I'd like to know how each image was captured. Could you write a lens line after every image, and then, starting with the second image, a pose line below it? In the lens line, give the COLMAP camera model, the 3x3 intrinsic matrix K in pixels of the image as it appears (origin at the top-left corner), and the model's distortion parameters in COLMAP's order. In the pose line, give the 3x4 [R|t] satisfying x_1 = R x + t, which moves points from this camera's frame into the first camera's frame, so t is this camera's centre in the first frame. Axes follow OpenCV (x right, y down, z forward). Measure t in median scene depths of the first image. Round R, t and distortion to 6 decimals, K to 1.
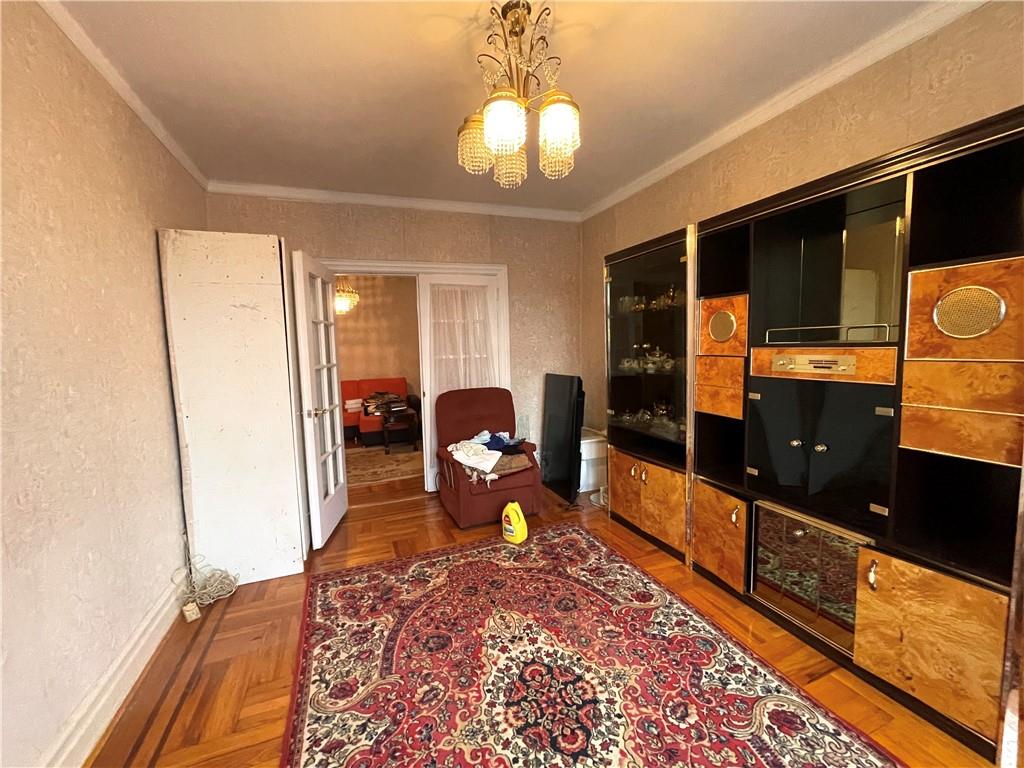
lens RADIAL K [[415.5, 0, 509.2], [0, 415.5, 383.5], [0, 0, 1]] dist [0.001320, 0.001258]
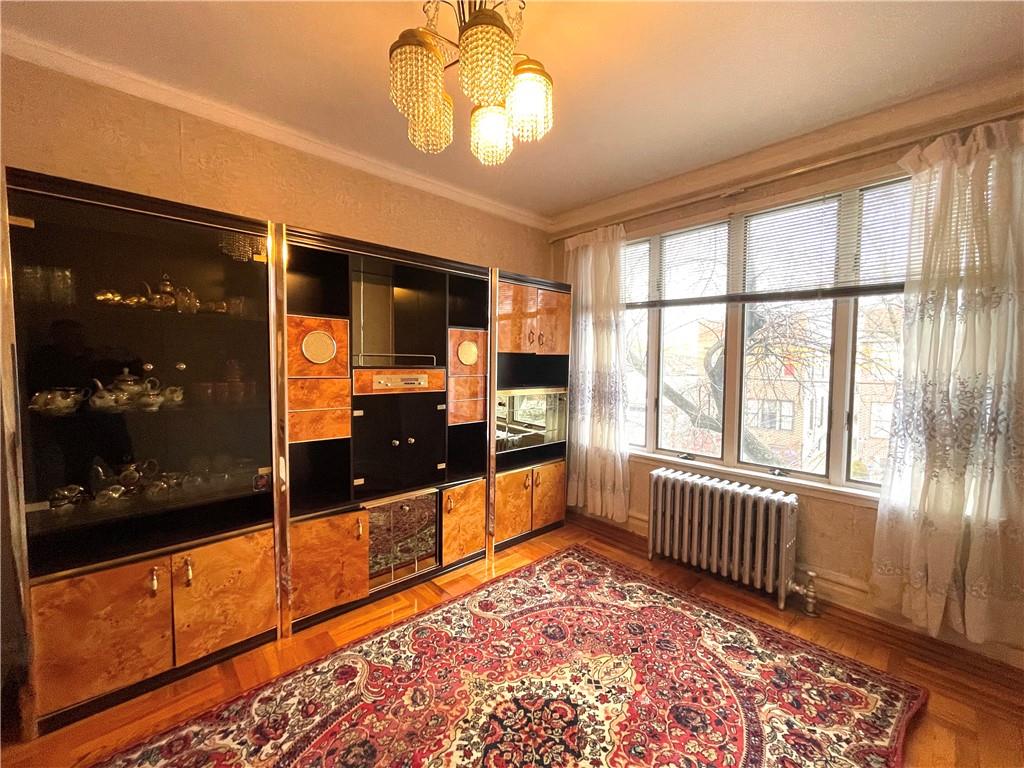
lens RADIAL K [[415.5, 0, 509.2], [0, 415.5, 383.5], [0, 0, 1]] dist [0.001320, 0.001258]
pose [[-0.367041, -0.020848, 0.929971, -0.642368], [0.085295, 0.994783, 0.055965, -0.083157], [-0.926286, 0.099864, -0.363347, 1.122318]]
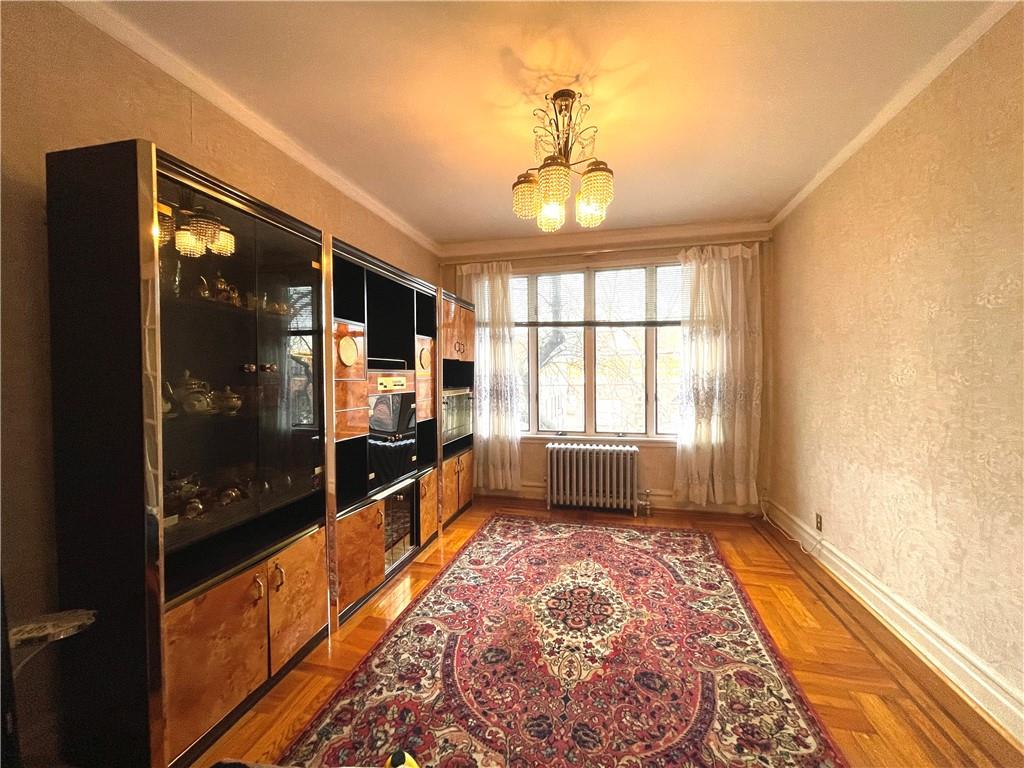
lens RADIAL K [[415.5, 0, 509.2], [0, 415.5, 383.5], [0, 0, 1]] dist [0.001320, 0.001258]
pose [[-0.815322, 0.023062, 0.578549, -0.476604], [0.084058, 0.993335, 0.078864, -0.125152], [-0.572874, 0.112932, -0.811826, 1.905558]]
